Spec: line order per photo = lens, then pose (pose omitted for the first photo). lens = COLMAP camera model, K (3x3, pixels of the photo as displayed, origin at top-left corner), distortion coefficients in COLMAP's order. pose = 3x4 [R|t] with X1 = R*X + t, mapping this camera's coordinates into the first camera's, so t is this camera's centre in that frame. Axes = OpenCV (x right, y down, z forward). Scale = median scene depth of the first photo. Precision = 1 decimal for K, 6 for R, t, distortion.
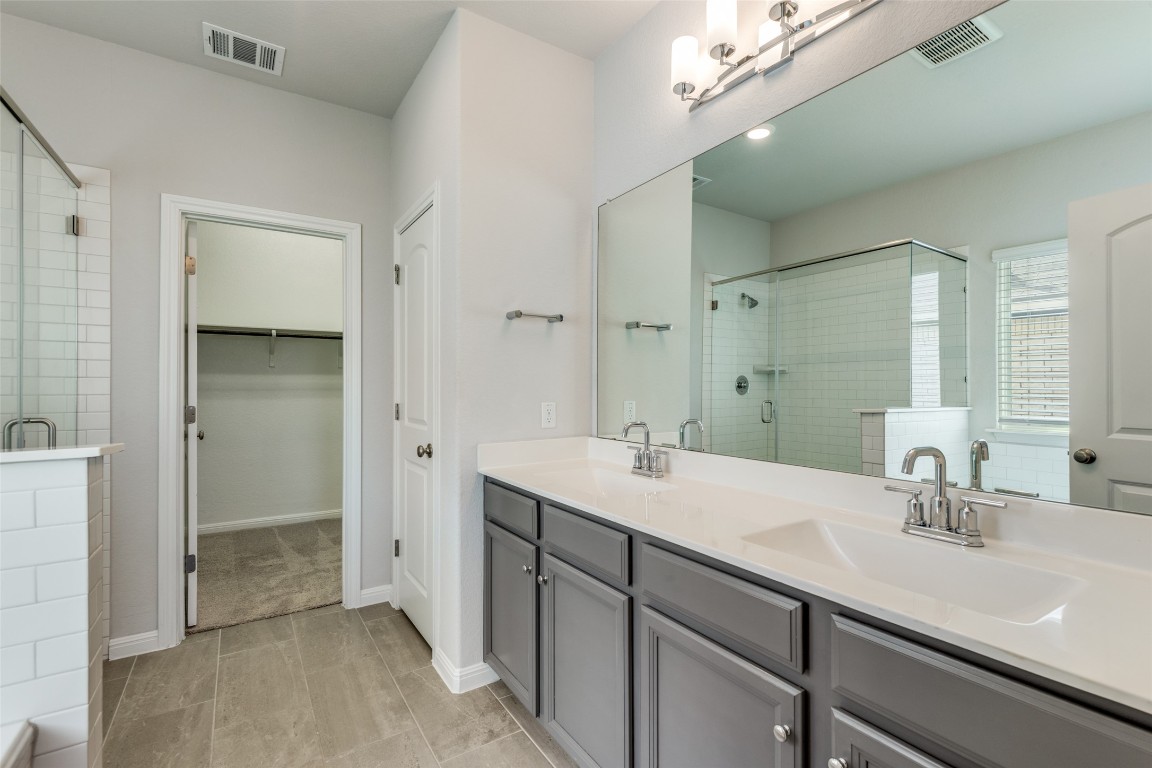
lens RADIAL K [[513.6, 0, 583.5], [0, 513.6, 384.3], [0, 0, 1]] dist [-0.000131, 0.000080]
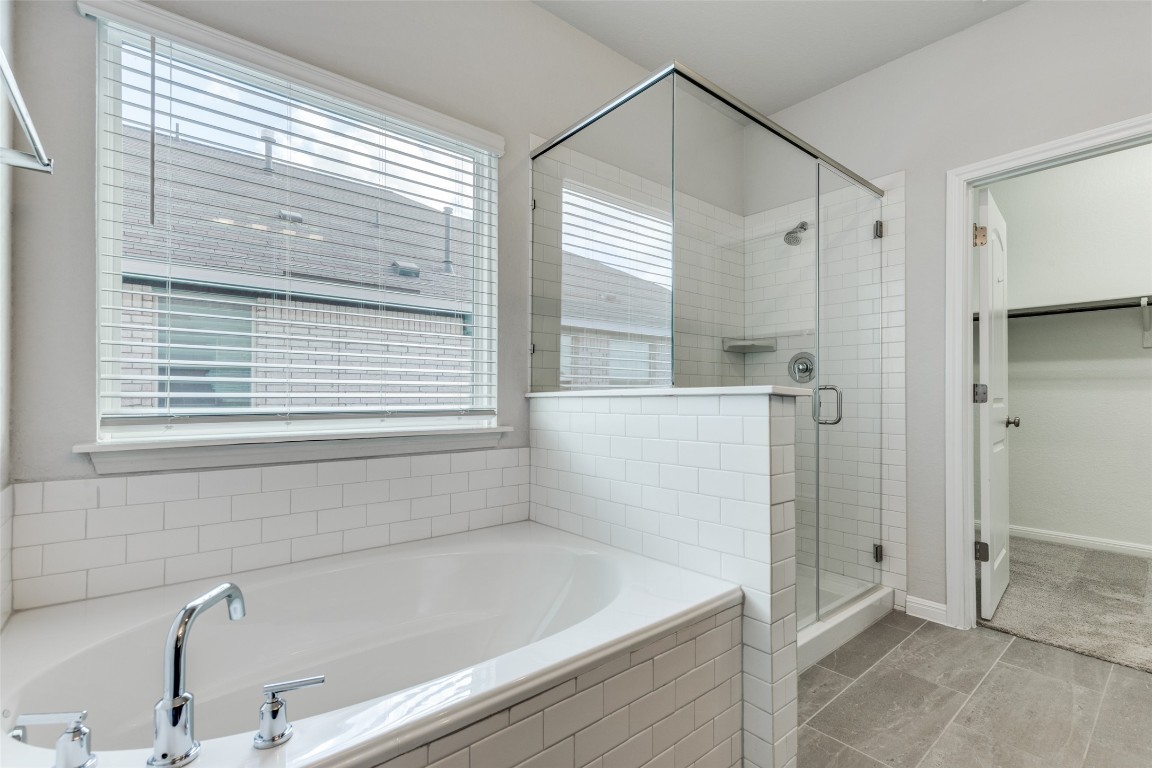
lens RADIAL K [[513.6, 0, 583.4], [0, 513.6, 389.5], [0, 0, 1]] dist [-0.000131, 0.000080]
pose [[0.125371, -0.009746, -0.992062, 0.083003], [0.007886, 0.999930, -0.008827, 0.058292], [0.992079, -0.006717, 0.125439, 0.168029]]
